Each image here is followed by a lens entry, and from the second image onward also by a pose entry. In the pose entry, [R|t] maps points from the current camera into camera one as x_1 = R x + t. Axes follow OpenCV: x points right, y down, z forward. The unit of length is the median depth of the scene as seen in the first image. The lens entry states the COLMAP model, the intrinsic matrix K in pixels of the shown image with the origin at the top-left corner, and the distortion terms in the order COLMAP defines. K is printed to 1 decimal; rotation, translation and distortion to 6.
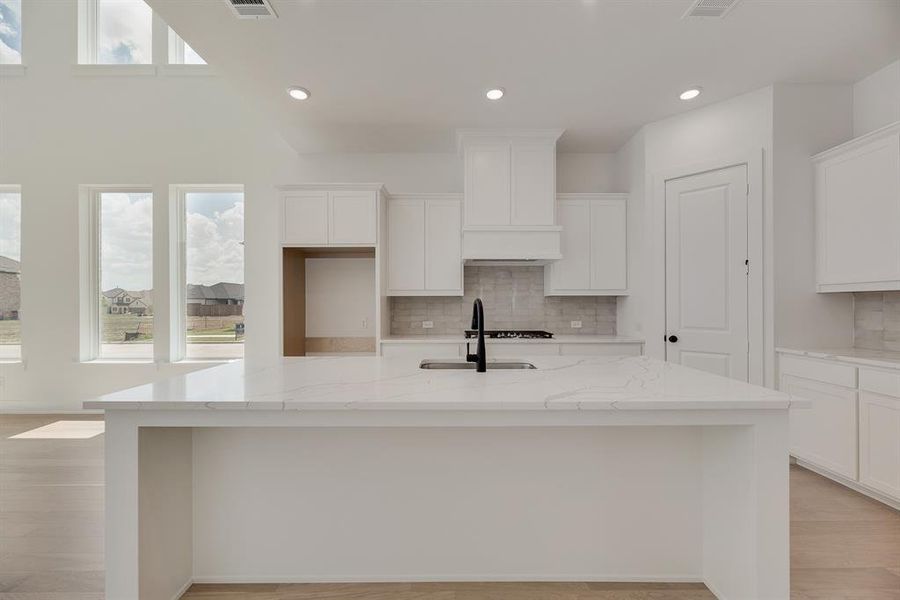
lens RADIAL K [[365.5, 0, 456.3], [0, 365.5, 304.5], [0, 0, 1]] dist [0.005581, -0.000981]
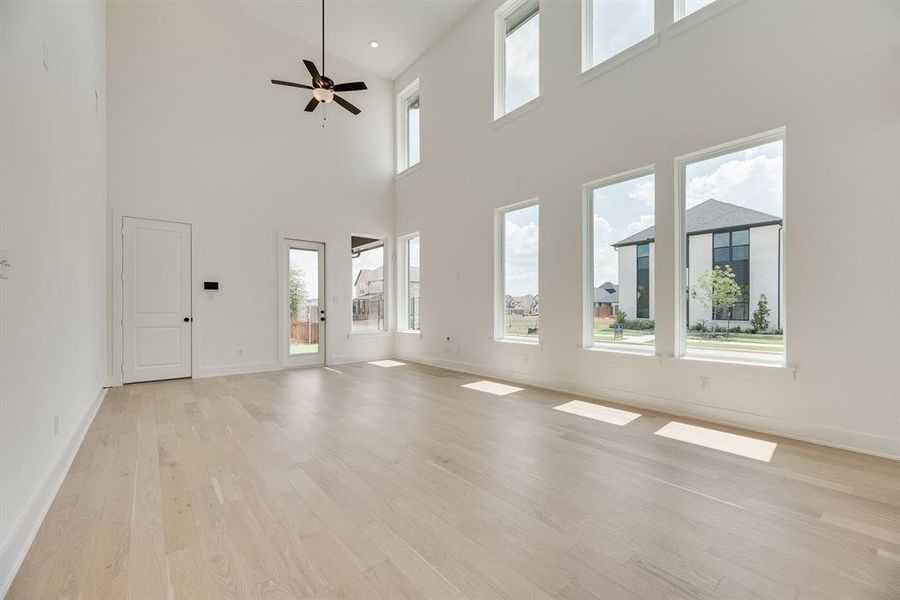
lens RADIAL K [[365.5, 0, 449.4], [0, 365.5, 308.5], [0, 0, 1]] dist [0.005581, -0.000981]
pose [[0.635967, 0.002058, -0.771714, -0.441418], [-0.002444, 0.999997, 0.000653, 0.039830], [0.771712, 0.001471, 0.635970, 0.012608]]
